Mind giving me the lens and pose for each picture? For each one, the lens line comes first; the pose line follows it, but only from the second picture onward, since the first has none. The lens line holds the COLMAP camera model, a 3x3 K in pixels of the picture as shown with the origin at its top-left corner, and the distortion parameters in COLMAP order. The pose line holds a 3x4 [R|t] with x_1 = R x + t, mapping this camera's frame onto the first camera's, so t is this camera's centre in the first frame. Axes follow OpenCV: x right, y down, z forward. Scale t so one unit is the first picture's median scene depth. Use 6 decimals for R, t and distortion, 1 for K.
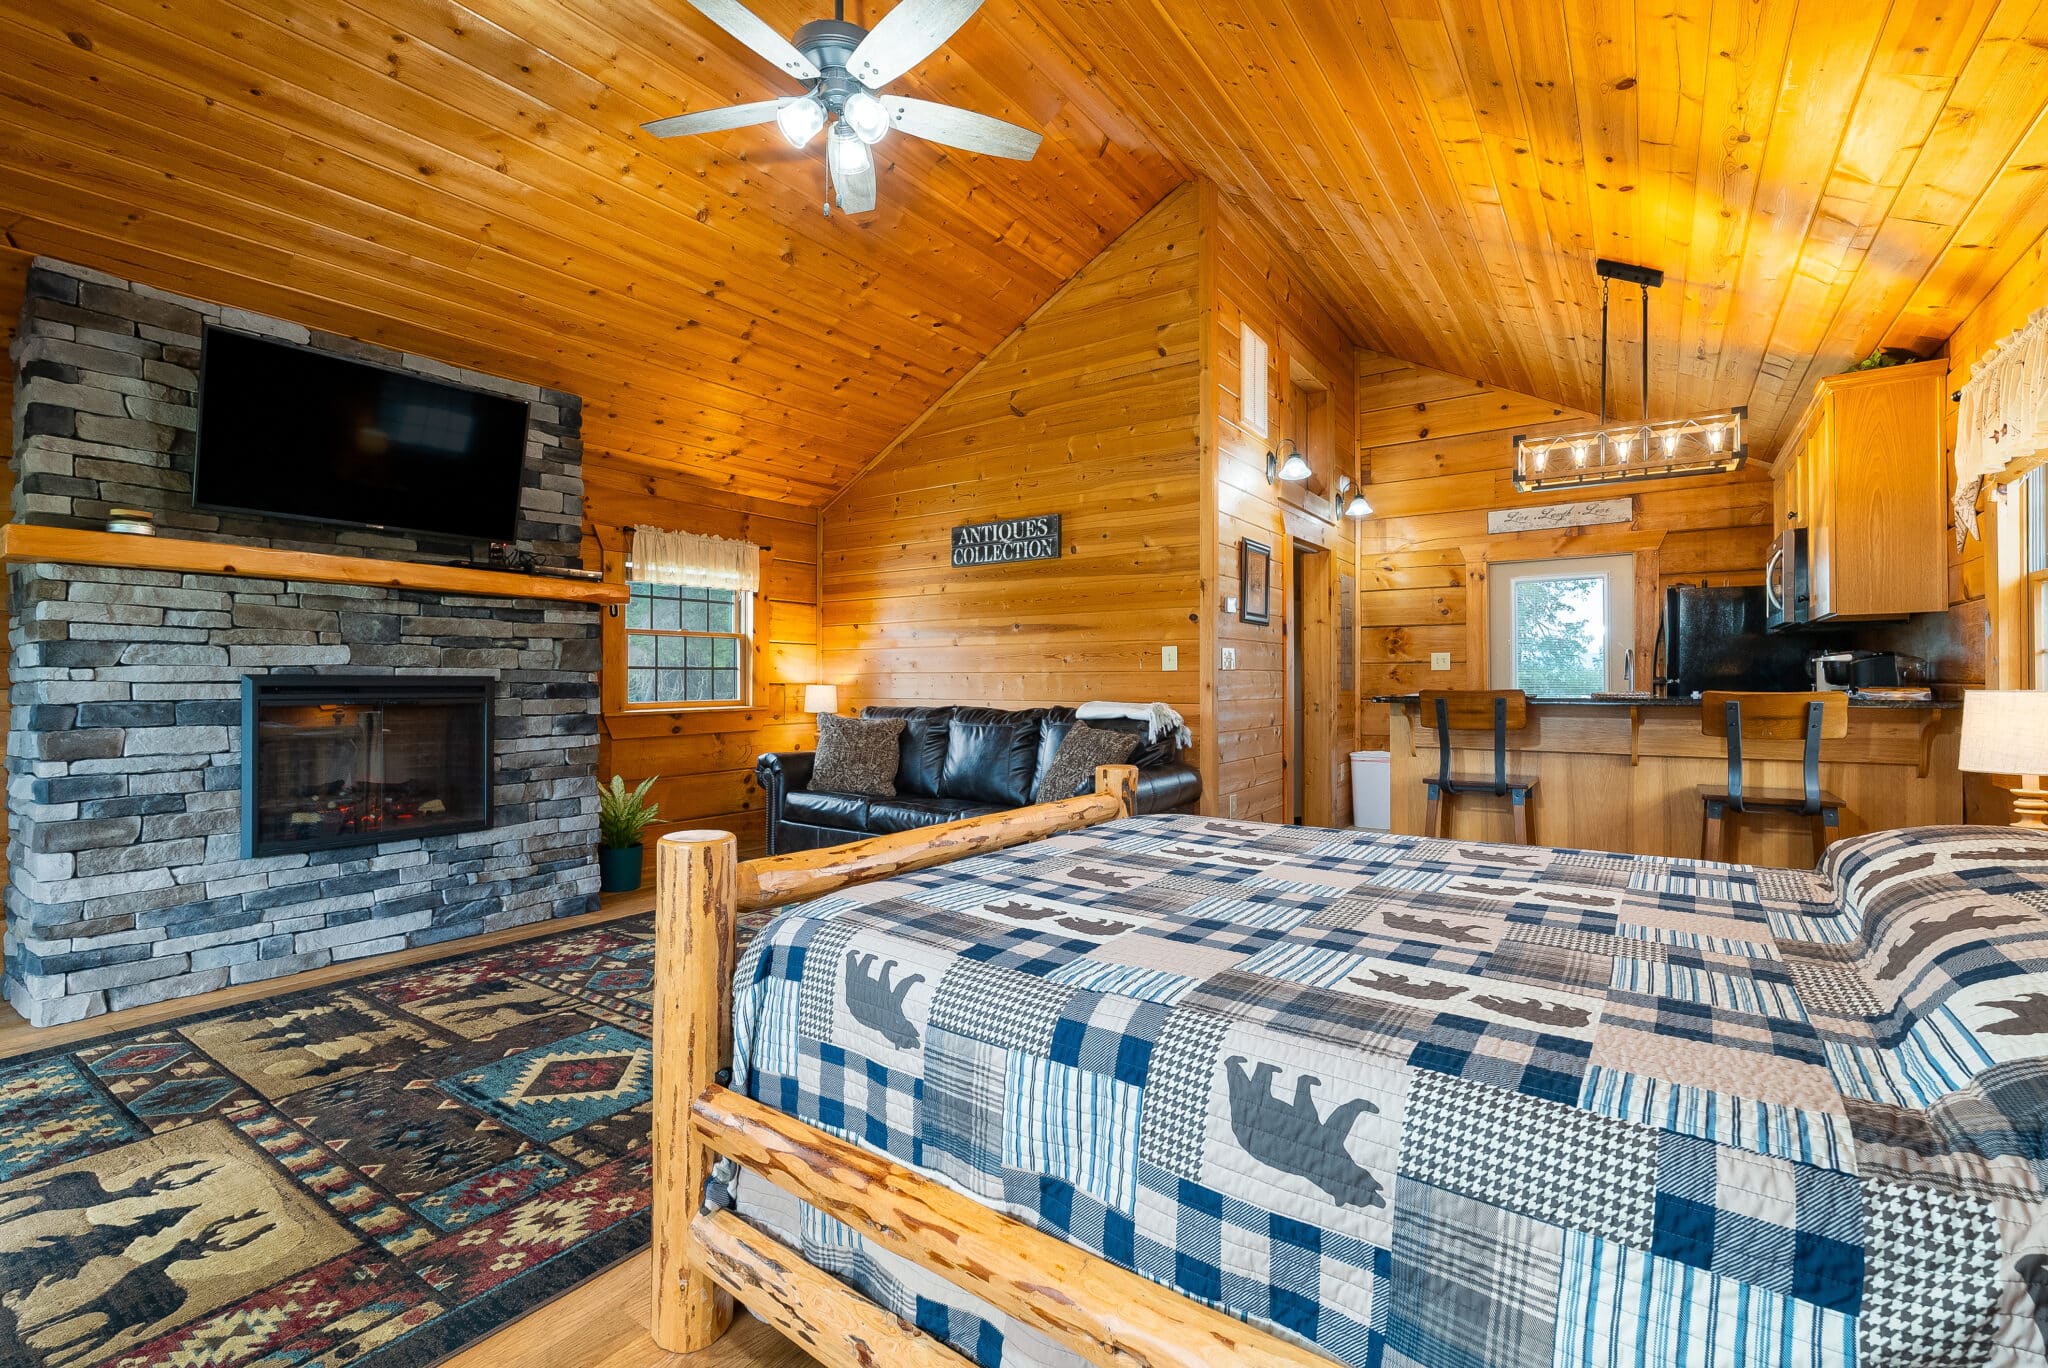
lens RADIAL K [[901.8, 0, 1024.2], [0, 901.8, 677.6], [0, 0, 1]] dist [-0.000697, -0.000383]
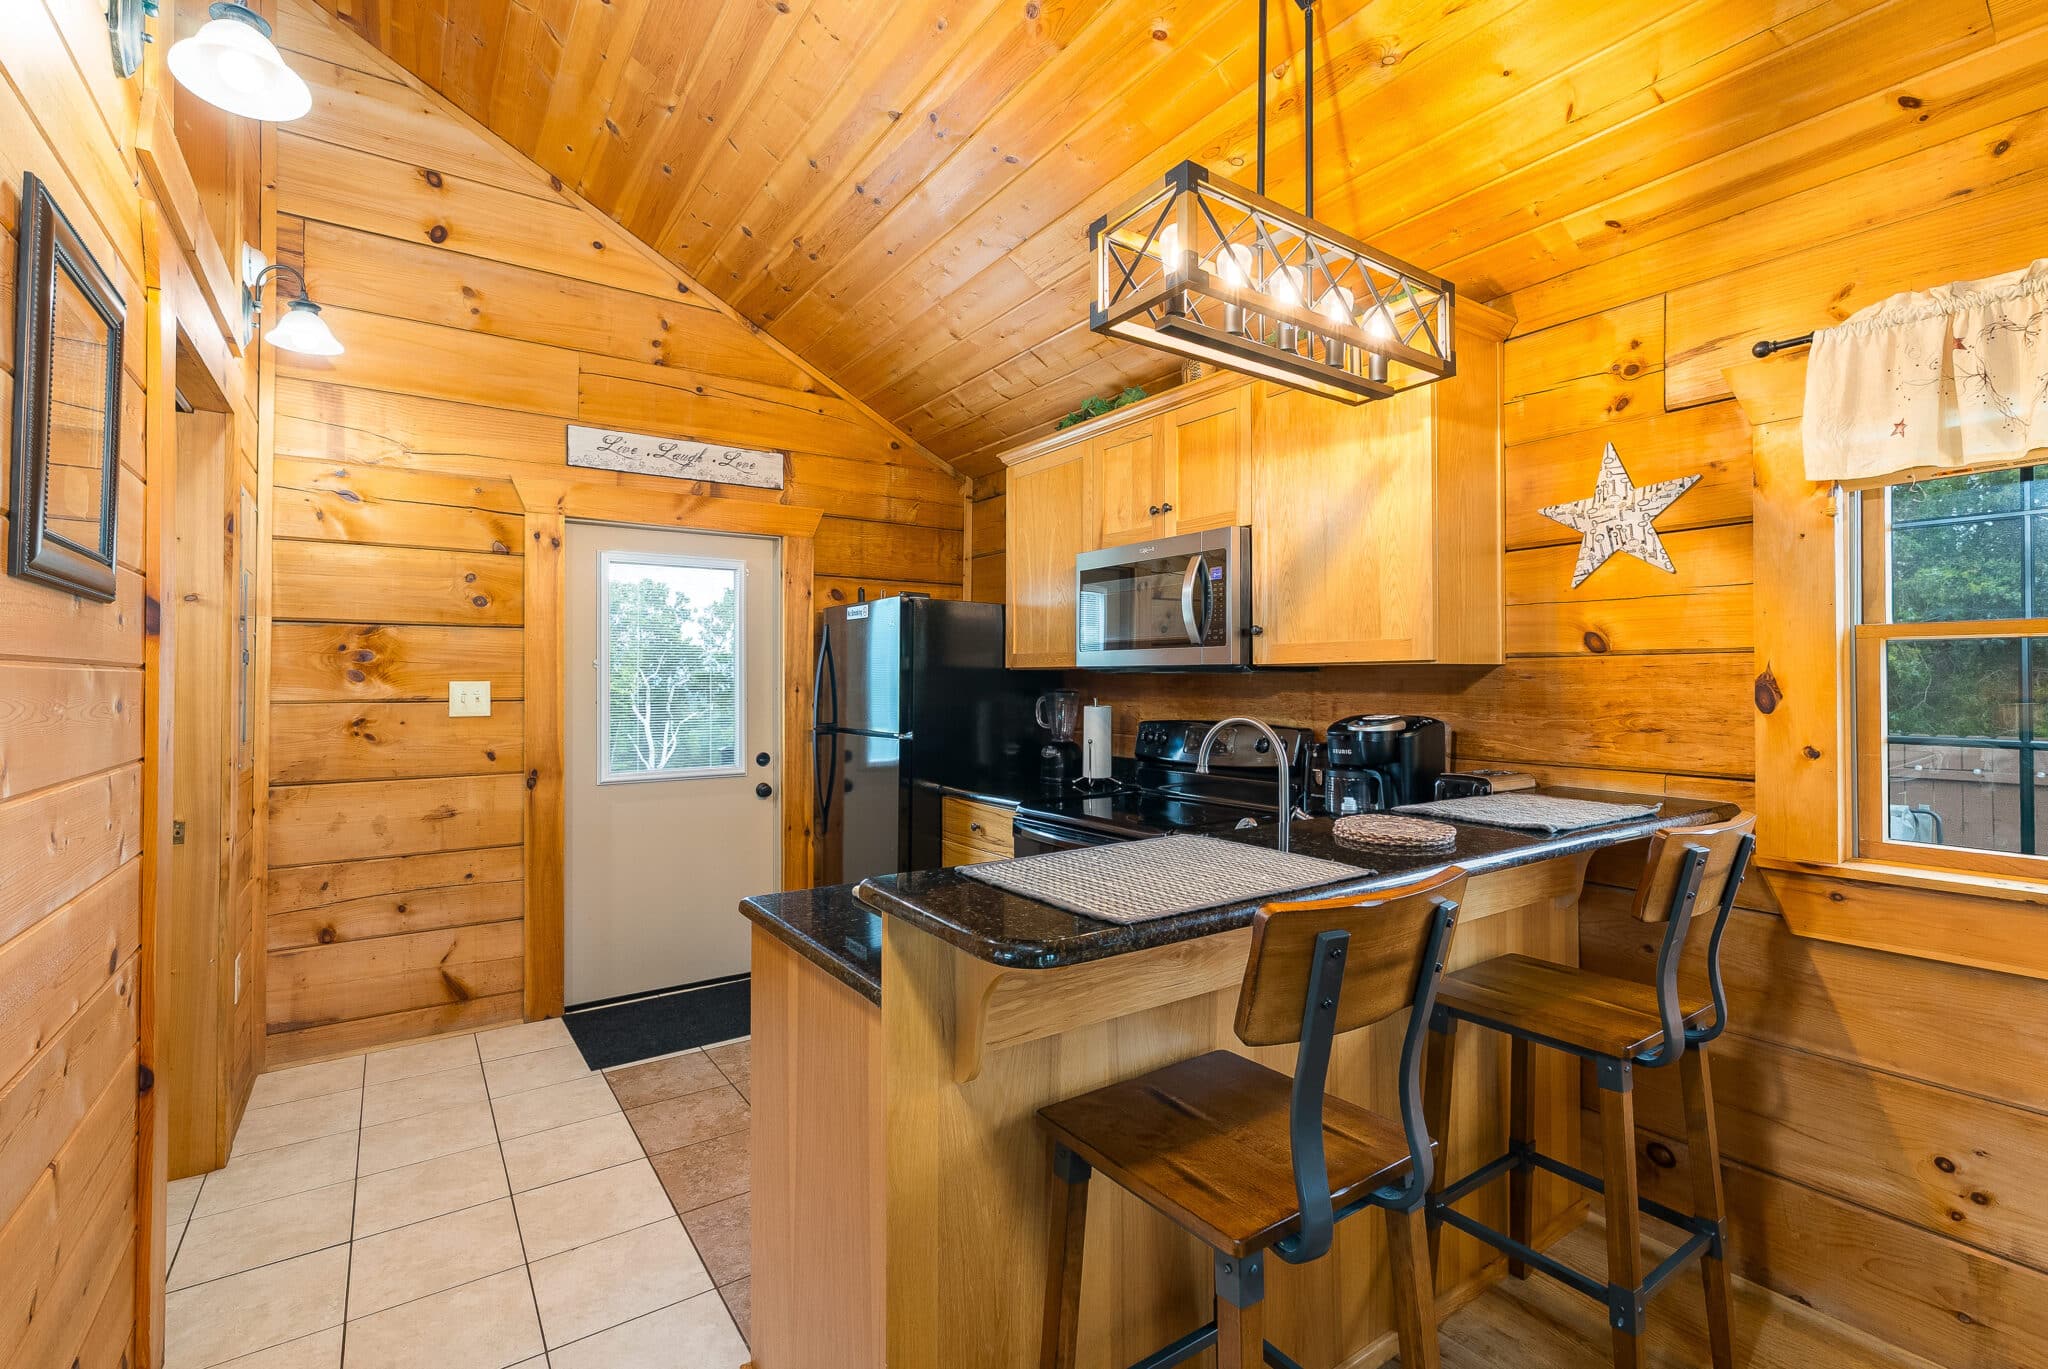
lens RADIAL K [[901.8, 0, 1025.7], [0, 901.8, 673.0], [0, 0, 1]] dist [-0.000697, -0.000383]
pose [[0.350641, 0.009125, 0.936466, 0.185642], [-0.001598, 0.999957, -0.009146, -0.052696], [-0.936509, 0.001711, 0.350640, 1.000110]]
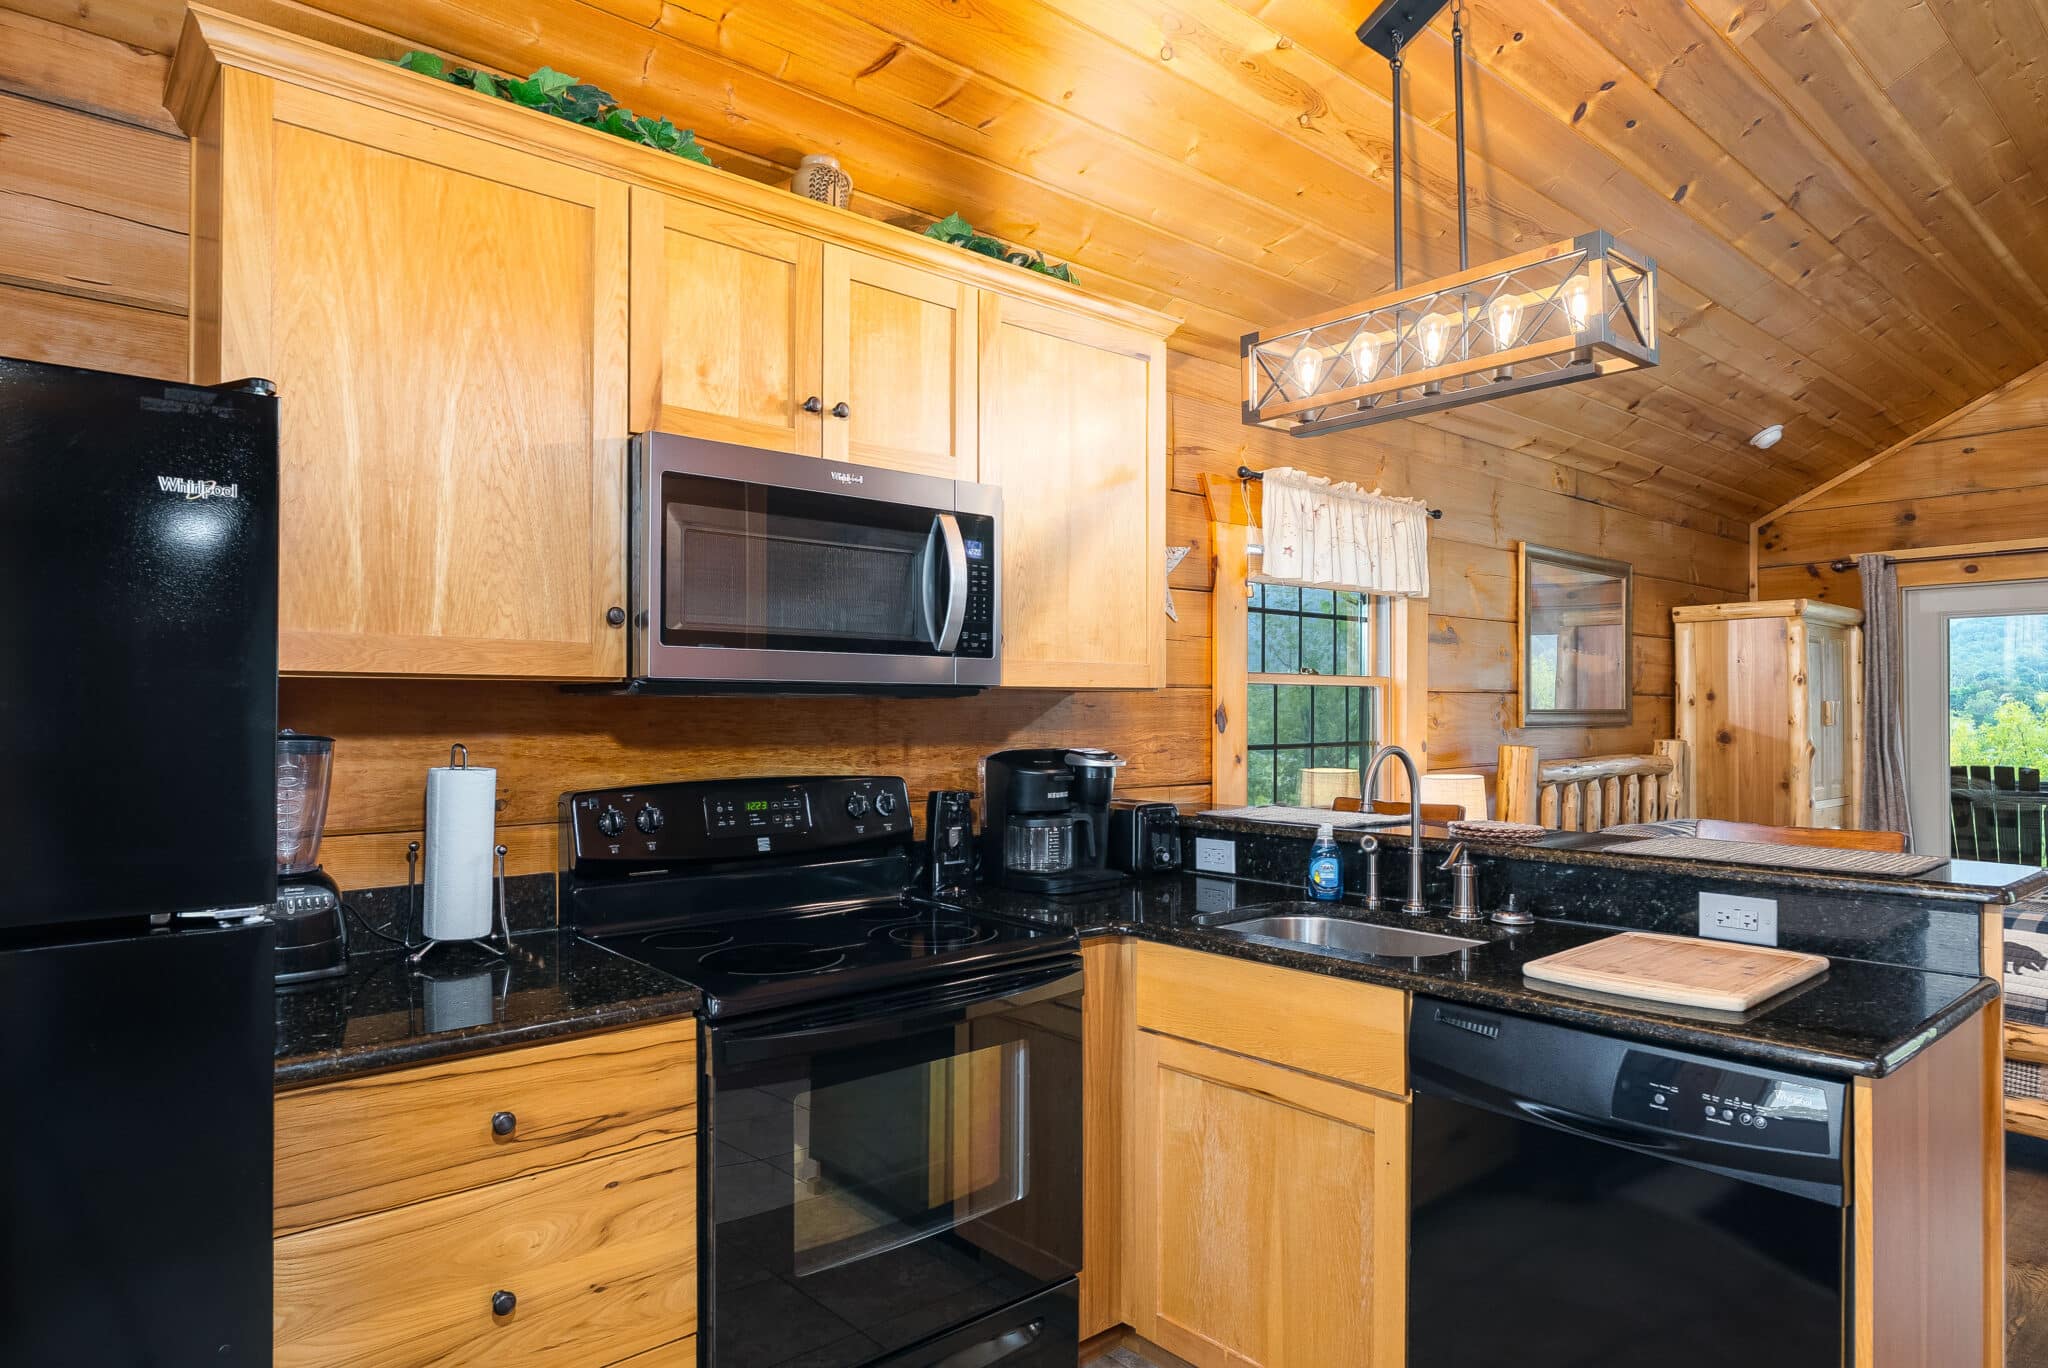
lens RADIAL K [[1173.5, 0, 1029.3], [0, 1173.5, 685.7], [0, 0, 1]] dist [-0.011254, 0.002809]
pose [[-0.973081, 0.004746, 0.230413, 0.752996], [0.001292, 0.999885, -0.015140, -0.054974], [-0.230458, -0.014435, -0.972975, 1.743565]]
